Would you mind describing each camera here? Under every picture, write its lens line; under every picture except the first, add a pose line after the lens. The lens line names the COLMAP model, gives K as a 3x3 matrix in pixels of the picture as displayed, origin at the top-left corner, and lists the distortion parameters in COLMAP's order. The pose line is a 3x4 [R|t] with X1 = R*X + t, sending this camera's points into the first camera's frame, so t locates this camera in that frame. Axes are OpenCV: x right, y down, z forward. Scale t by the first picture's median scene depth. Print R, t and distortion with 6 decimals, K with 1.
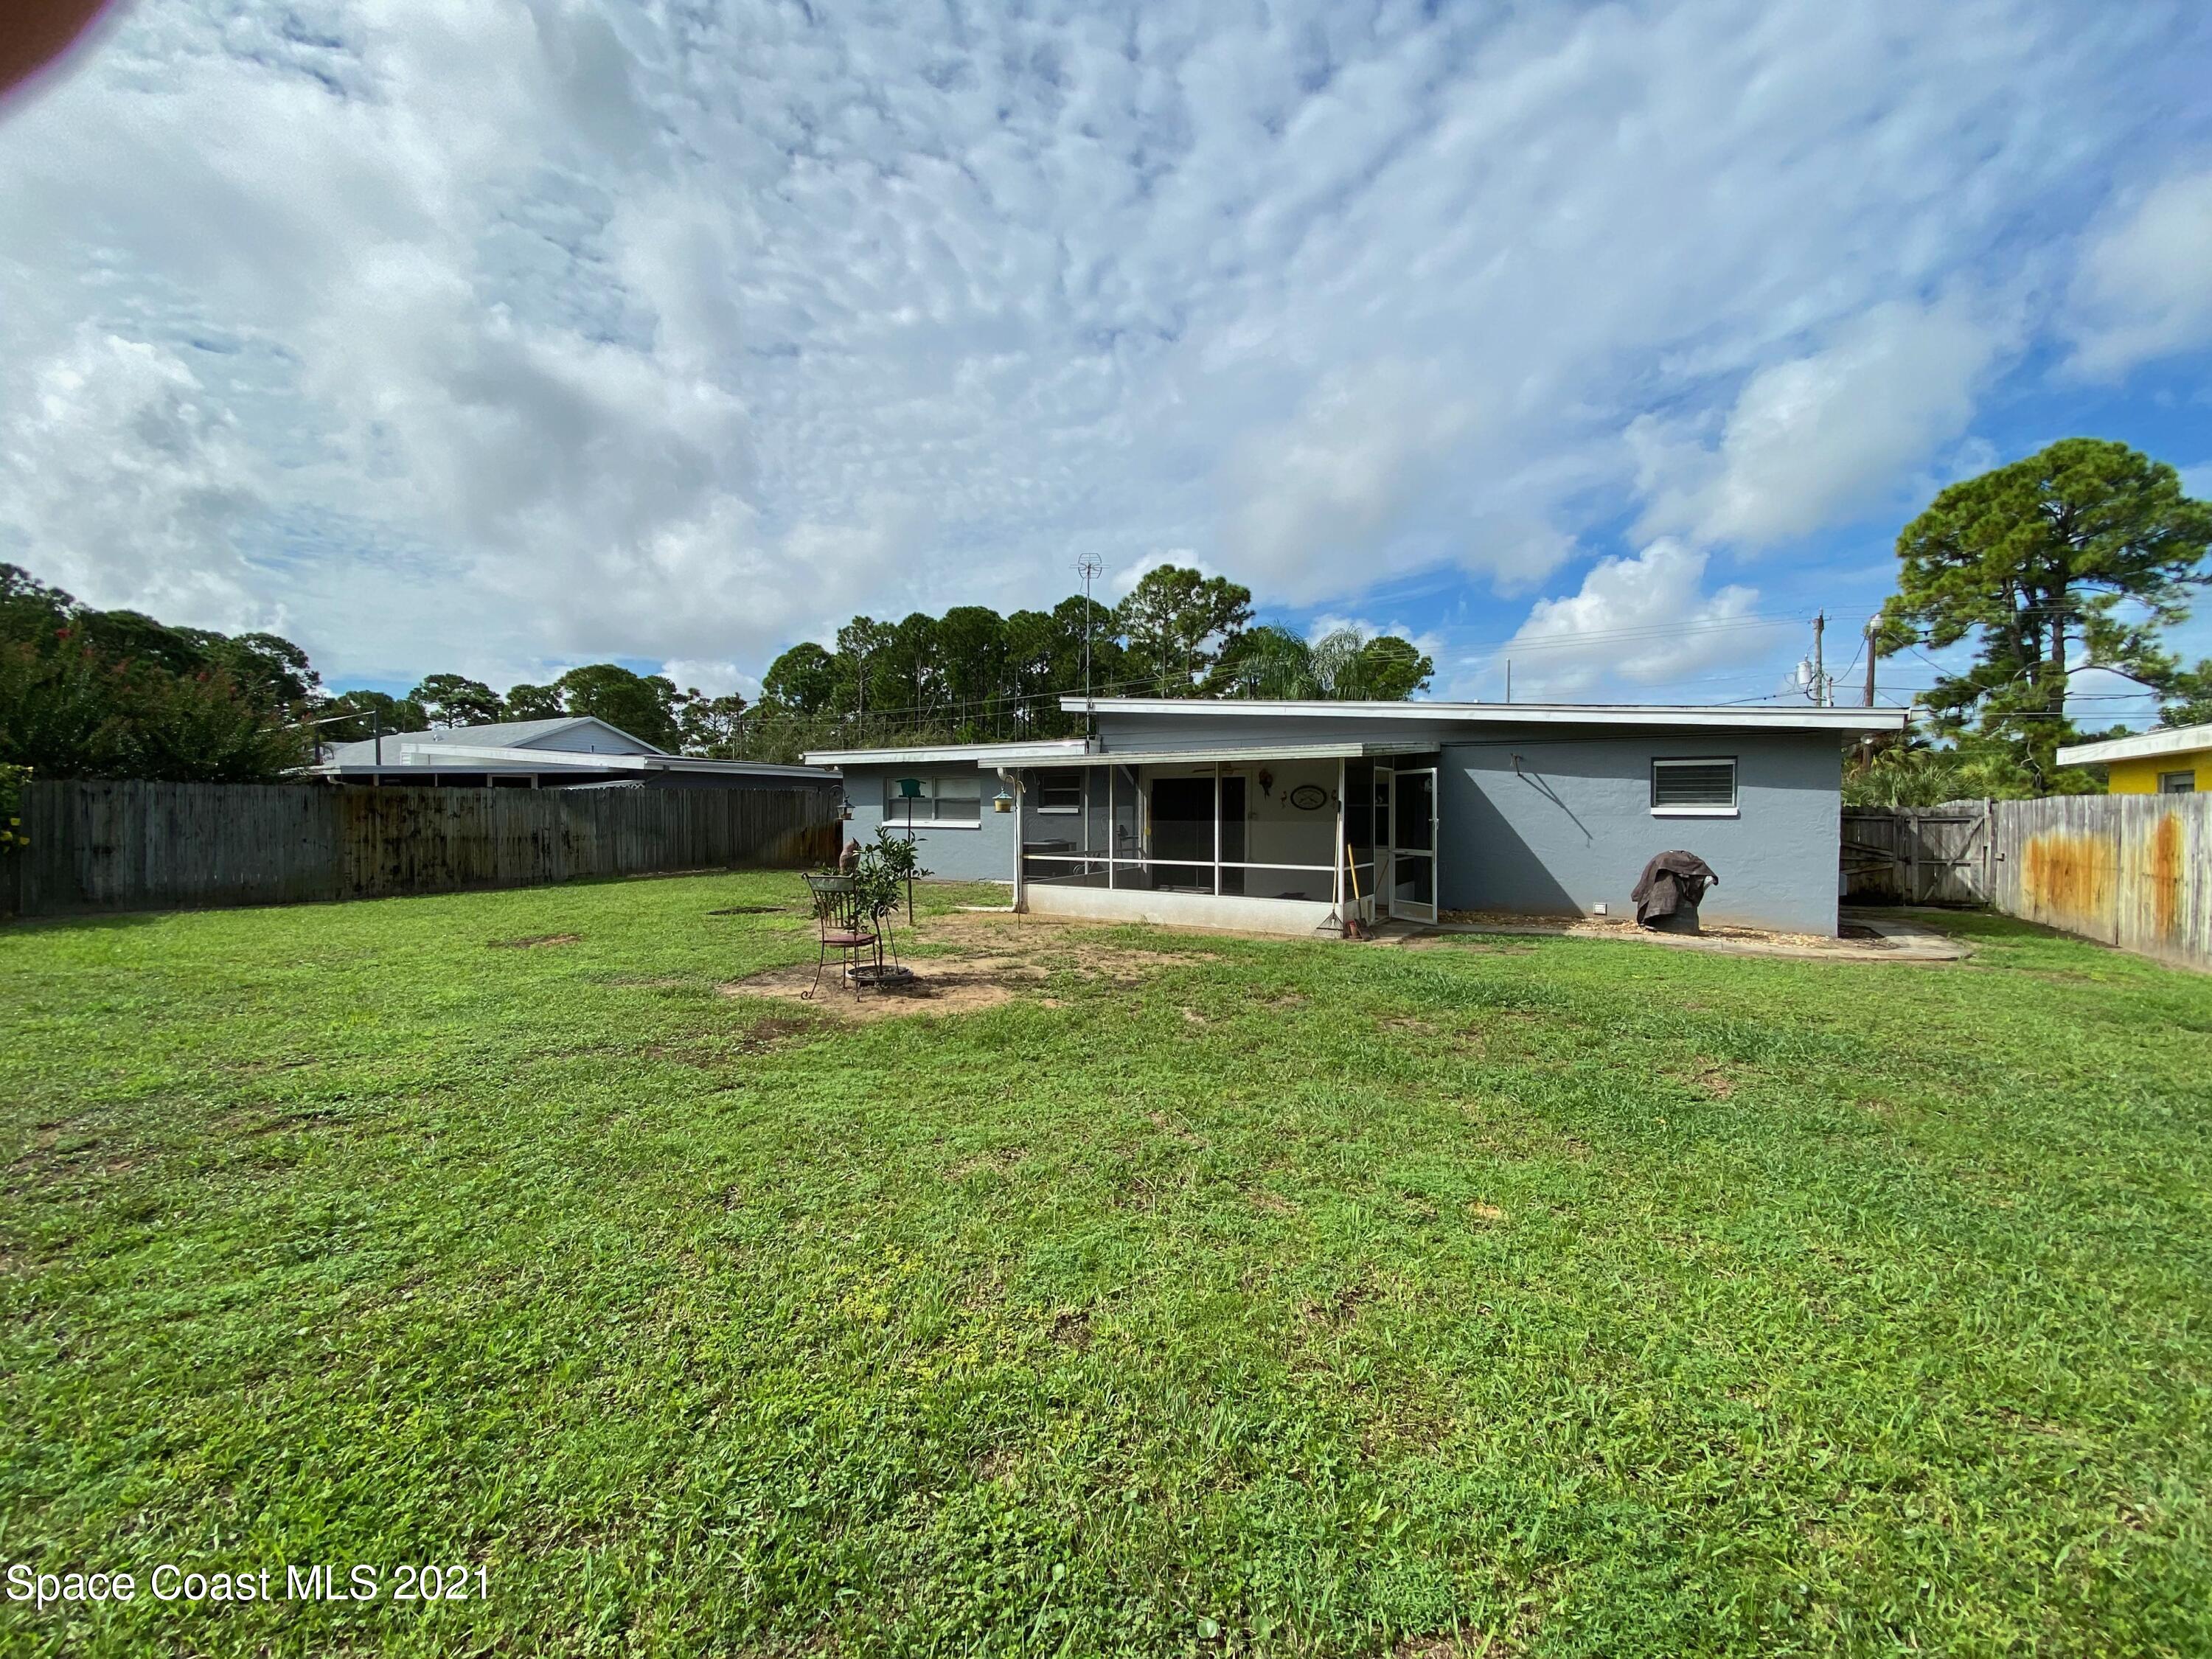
lens RADIAL K [[887.6, 0, 1108.1], [0, 887.6, 823.8], [0, 0, 1]] dist [0.013142, -0.017867]
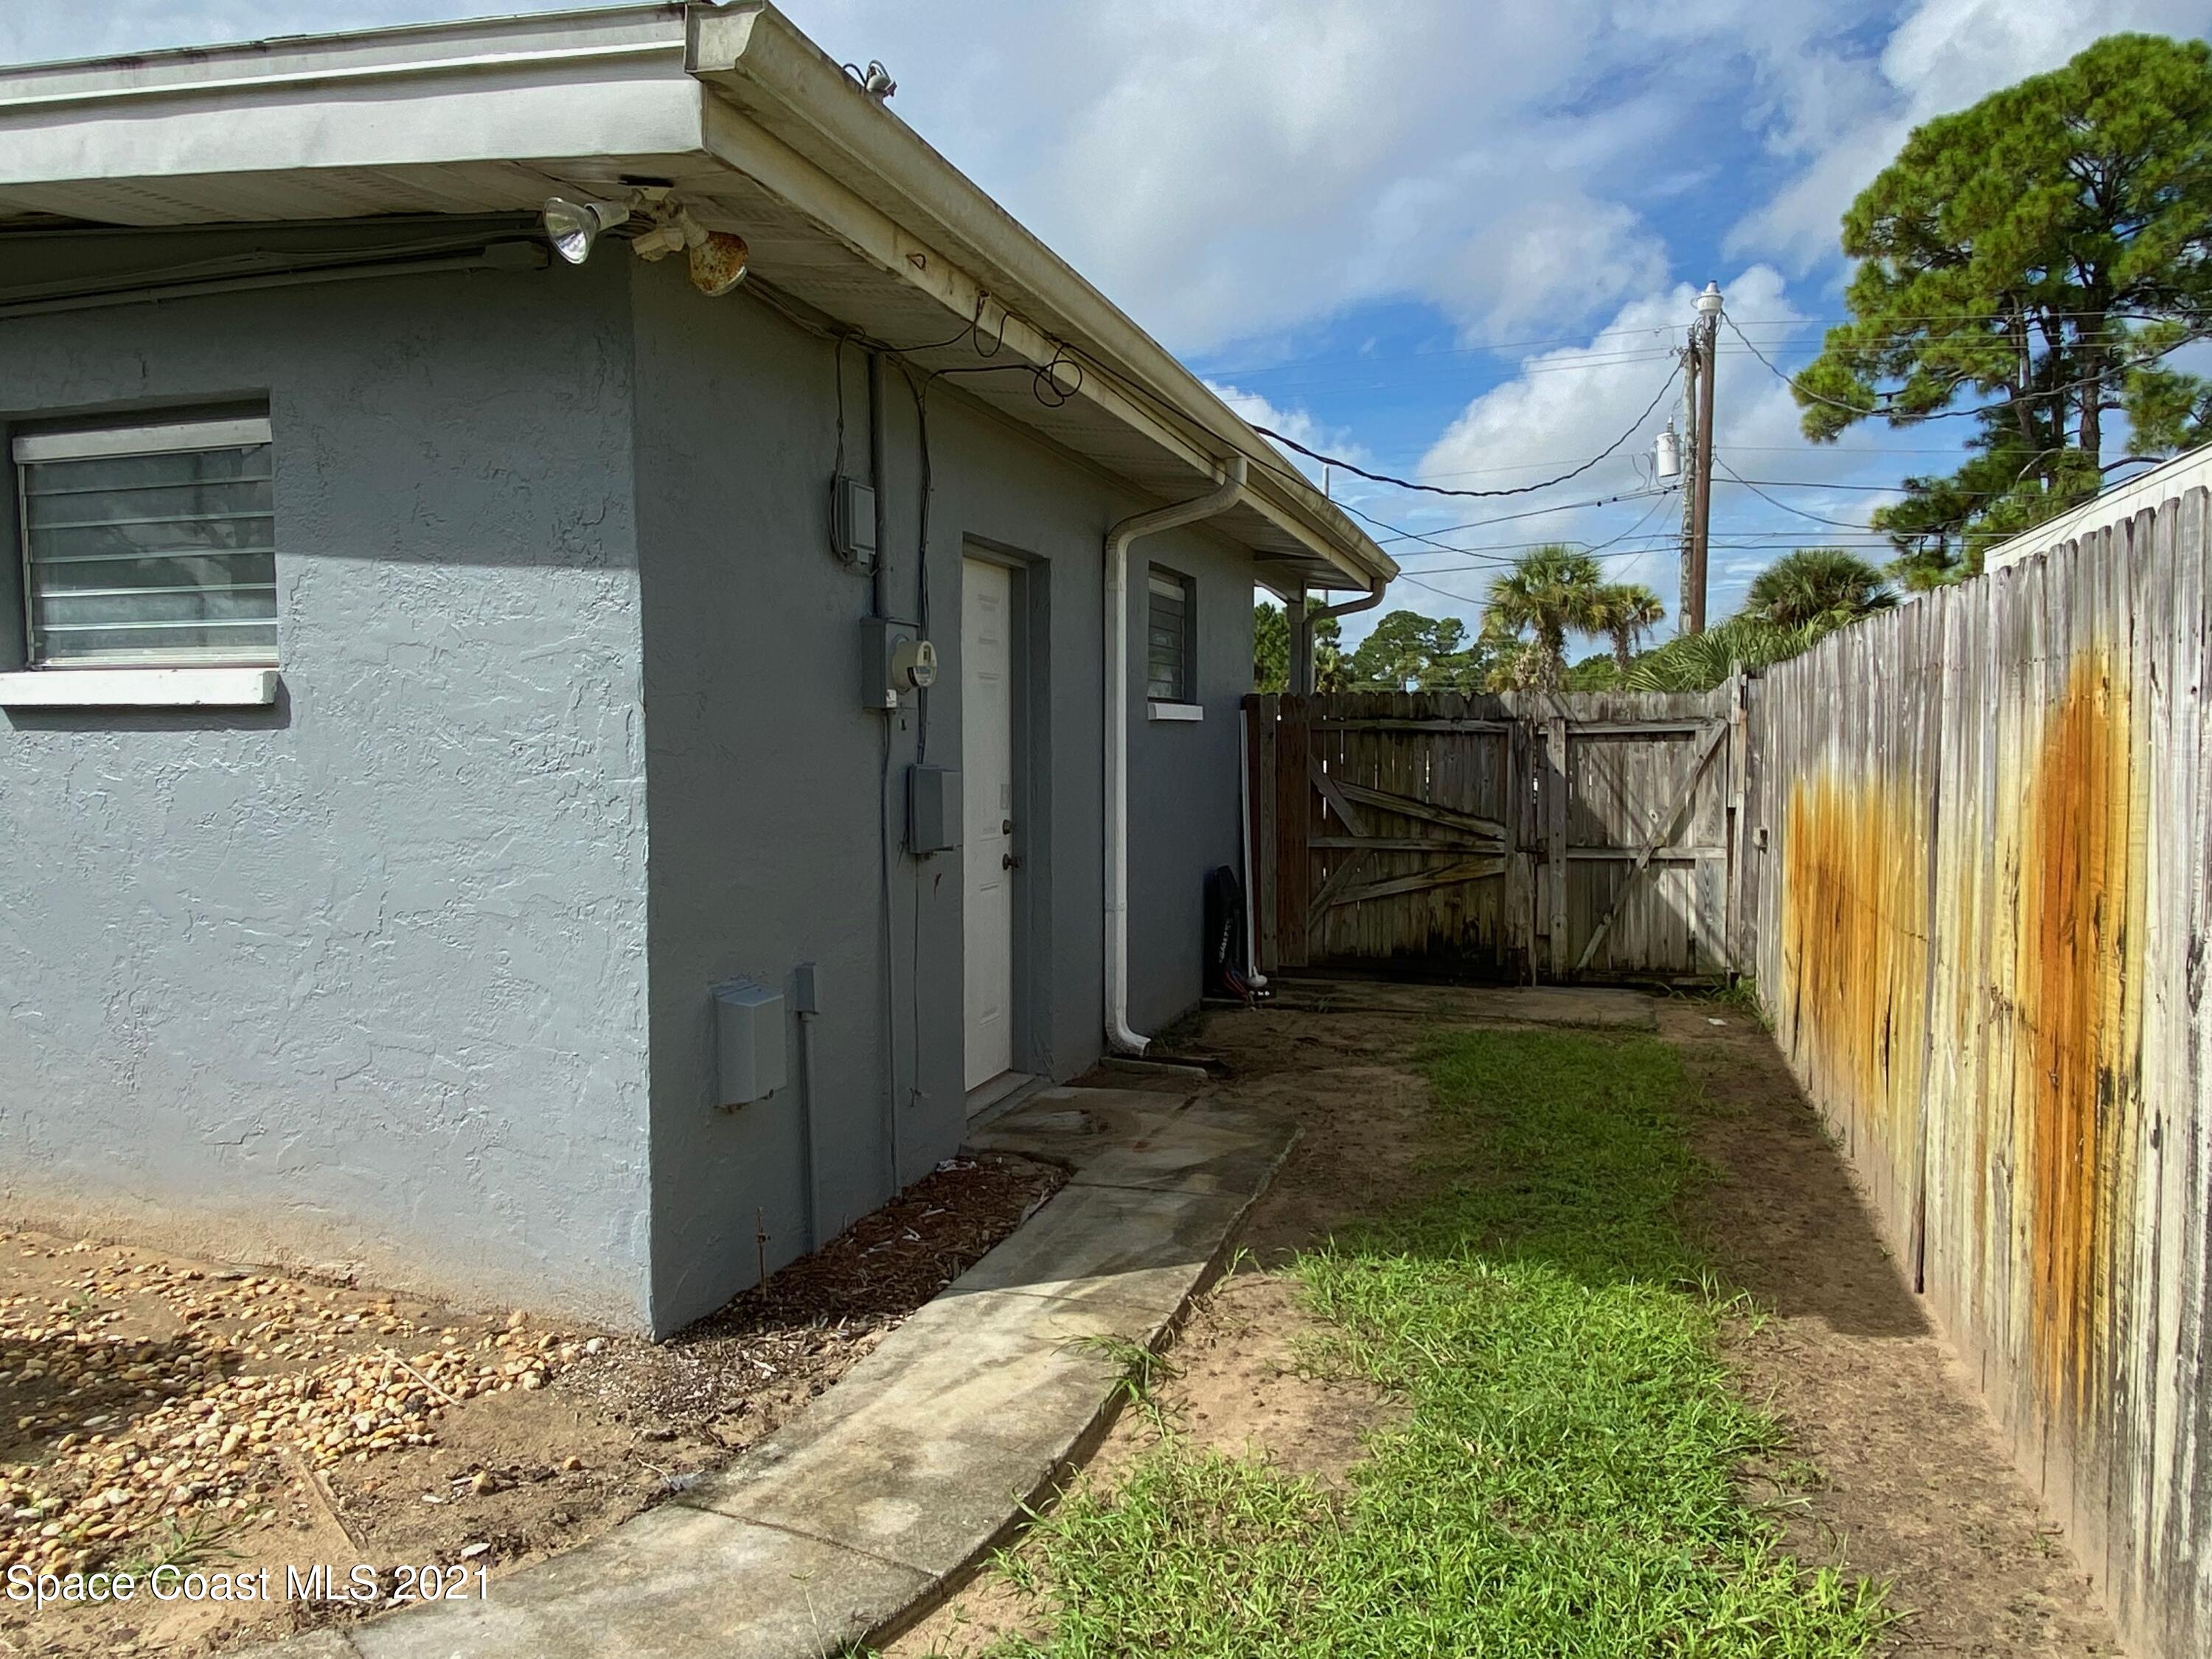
lens RADIAL K [[1573.1, 0, 1105.7], [0, 1573.1, 825.7], [0, 0, 1]] dist [-0.006889, -0.003778]
pose [[0.970199, -0.021882, 0.241321, 0.231817], [0.011477, 0.998946, 0.044439, 0.001196], [-0.242039, -0.040345, 0.969427, 0.179137]]
